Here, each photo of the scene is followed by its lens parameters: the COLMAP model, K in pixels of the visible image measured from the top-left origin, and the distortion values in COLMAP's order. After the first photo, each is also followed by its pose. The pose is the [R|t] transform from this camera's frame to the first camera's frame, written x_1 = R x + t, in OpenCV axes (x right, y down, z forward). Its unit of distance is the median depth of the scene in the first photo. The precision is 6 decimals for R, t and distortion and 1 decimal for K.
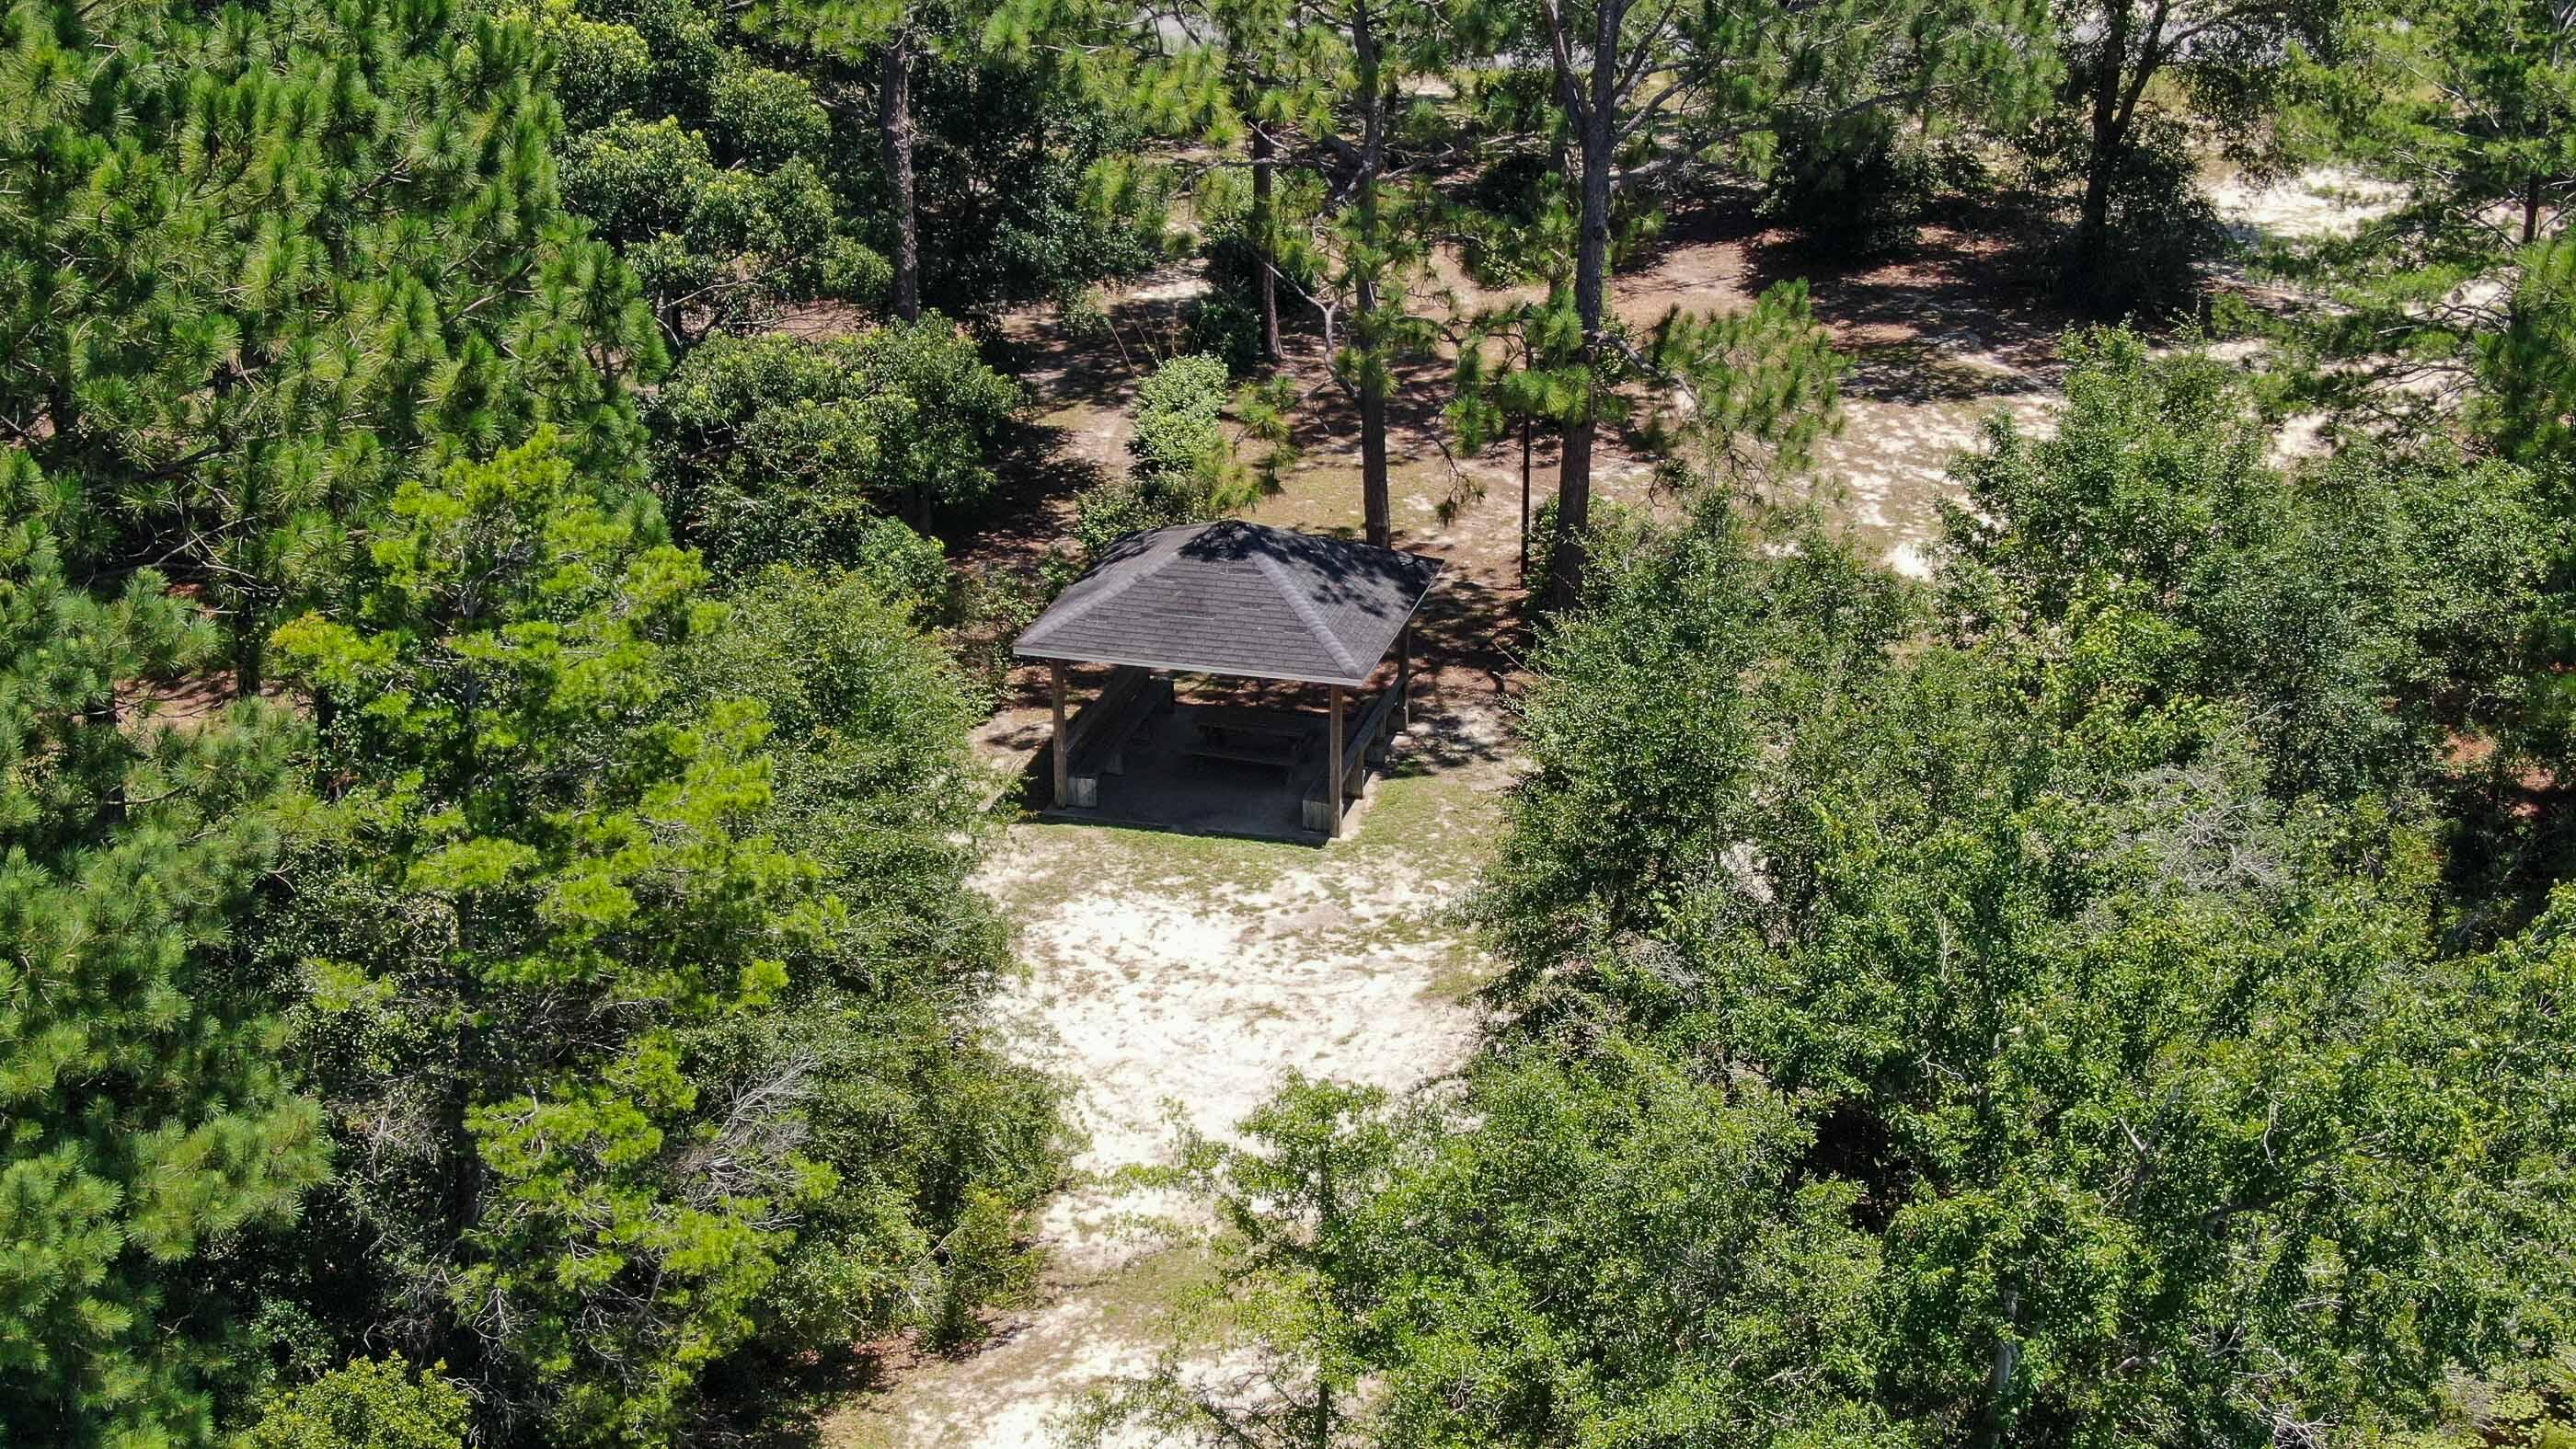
lens RADIAL K [[3638.5, 0, 1288.0], [0, 3638.5, 724.5], [0, 0, 1]] dist [0.302086, -1.424415]
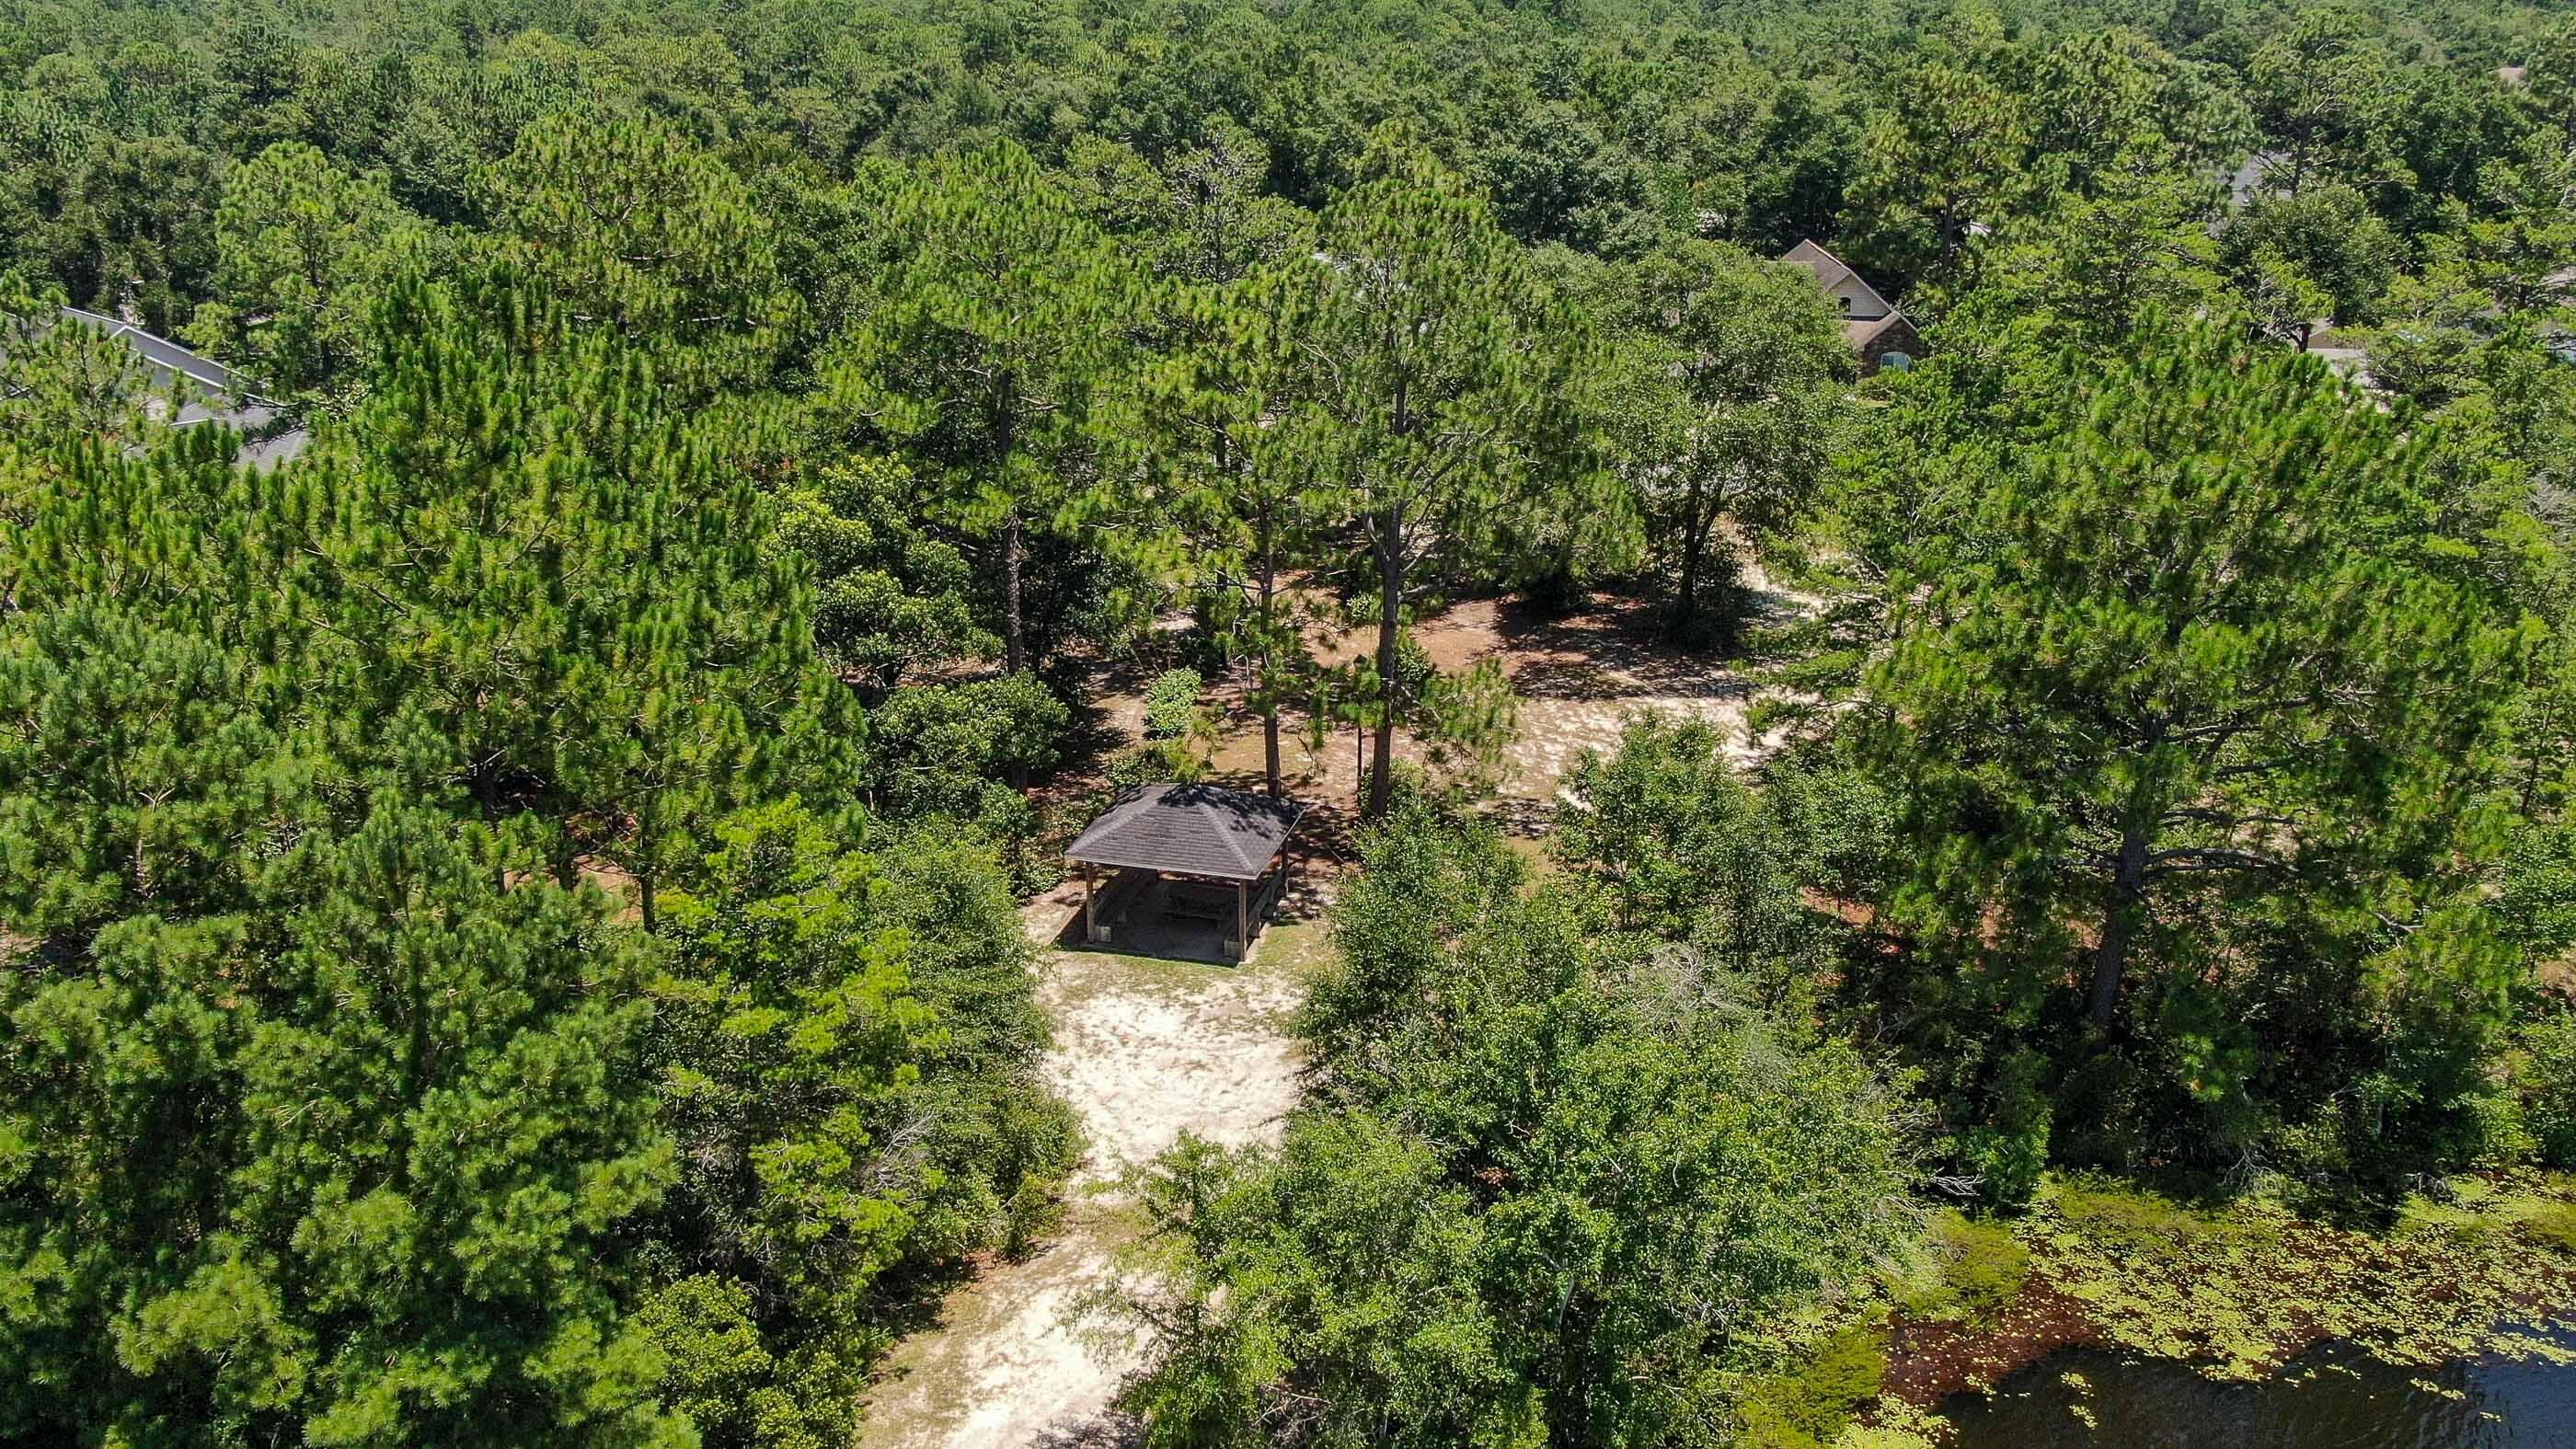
lens RADIAL K [[2202.1, 0, 1291.4], [0, 2202.1, 696.2], [0, 0, 1]] dist [-0.027923, -0.003625]
pose [[0.999972, 0.006578, 0.003641, 0.047365], [-0.006377, 0.998591, -0.052681, -0.062473], [-0.003983, 0.052656, 0.998605, -0.138959]]
